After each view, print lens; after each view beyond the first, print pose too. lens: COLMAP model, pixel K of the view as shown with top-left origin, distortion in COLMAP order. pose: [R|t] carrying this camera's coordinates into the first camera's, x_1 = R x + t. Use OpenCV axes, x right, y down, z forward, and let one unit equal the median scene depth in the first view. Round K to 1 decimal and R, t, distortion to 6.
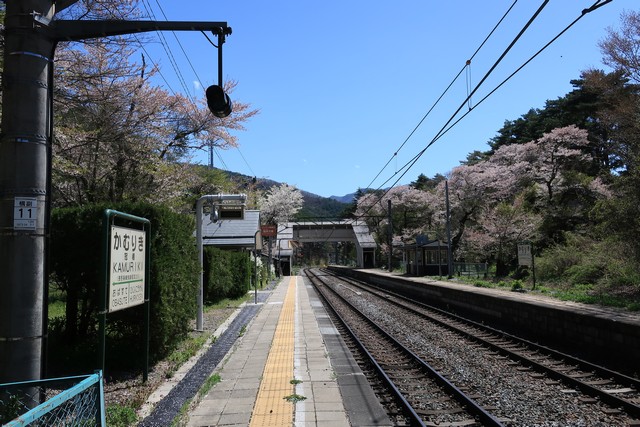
lens RADIAL K [[508.1, 0, 320.3], [0, 508.1, 213.3], [0, 0, 1]] dist [0.005436, -0.001330]
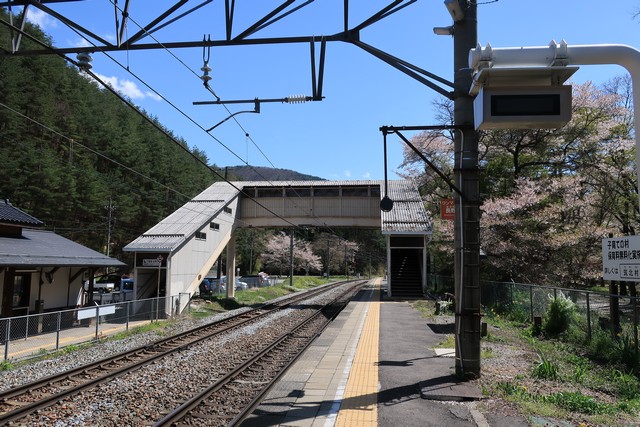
lens RADIAL K [[502.3, 0, 320.8], [0, 502.3, 214.4], [0, 0, 1]] dist [-0.005368, 0.001745]
pose [[0.985969, 0.012679, -0.166445, 0.102348], [-0.014948, 0.999812, -0.012389, 0.063544], [0.166256, 0.014703, 0.985973, 0.722974]]
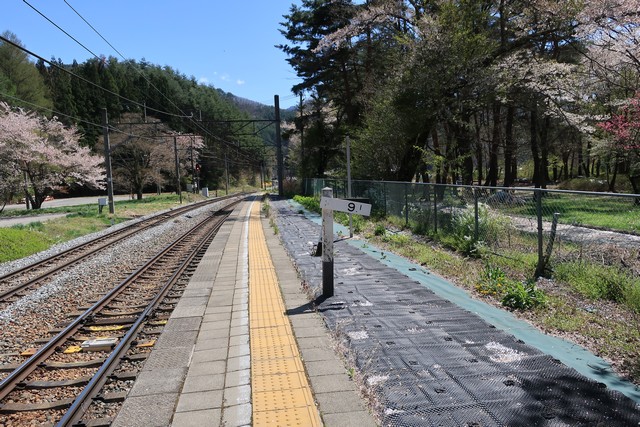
lens RADIAL K [[508.1, 0, 320.3], [0, 508.1, 213.3], [0, 0, 1]] dist [0.005436, -0.001330]
pose [[0.993773, -0.035738, 0.105540, 0.053009], [0.017736, 0.985829, 0.166815, 0.144009], [-0.110006, -0.163904, 0.980323, 1.591371]]
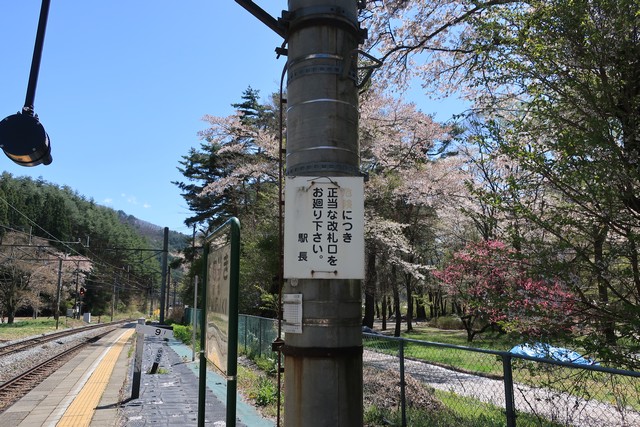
lens RADIAL K [[508.1, 0, 320.3], [0, 508.1, 213.3], [0, 0, 1]] dist [0.005436, -0.001330]
pose [[0.955399, 0.061515, 0.288839, 0.068308], [-0.037314, 0.995371, -0.088564, 0.137998], [-0.292950, 0.073836, 0.953272, 1.542113]]
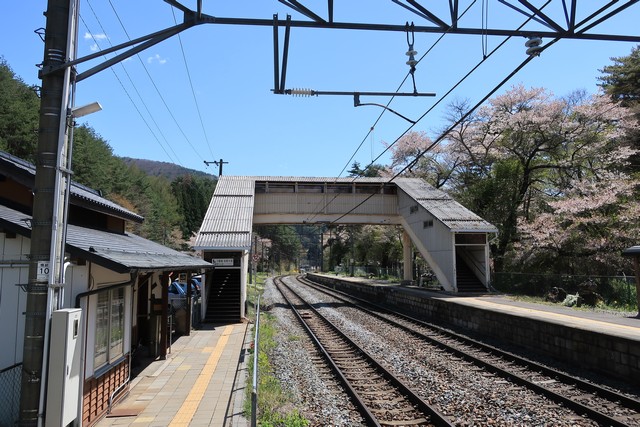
lens RADIAL K [[502.3, 0, 320.8], [0, 502.3, 214.4], [0, 0, 1]] dist [-0.005368, 0.001745]
pose [[0.997510, 0.022495, 0.066844, -0.033671], [-0.021911, 0.999715, -0.009461, 0.065626], [-0.067038, 0.007973, 0.997719, 0.725557]]
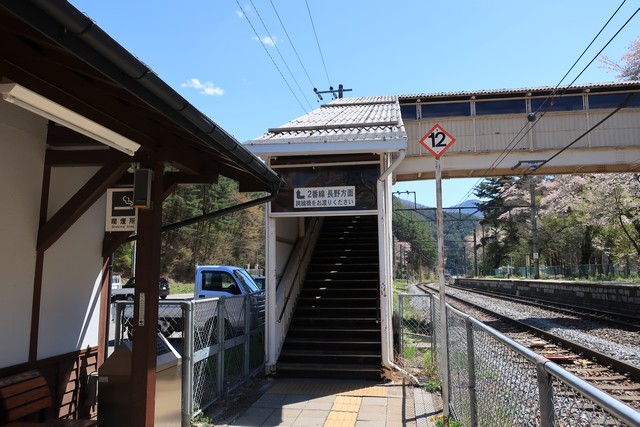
lens RADIAL K [[502.3, 0, 320.8], [0, 502.3, 214.4], [0, 0, 1]] dist [-0.005368, 0.001745]
pose [[0.980247, -0.010292, -0.197508, -0.053797], [0.005023, 0.999618, -0.027161, 0.101863], [0.197712, 0.025632, 0.979925, 0.948363]]
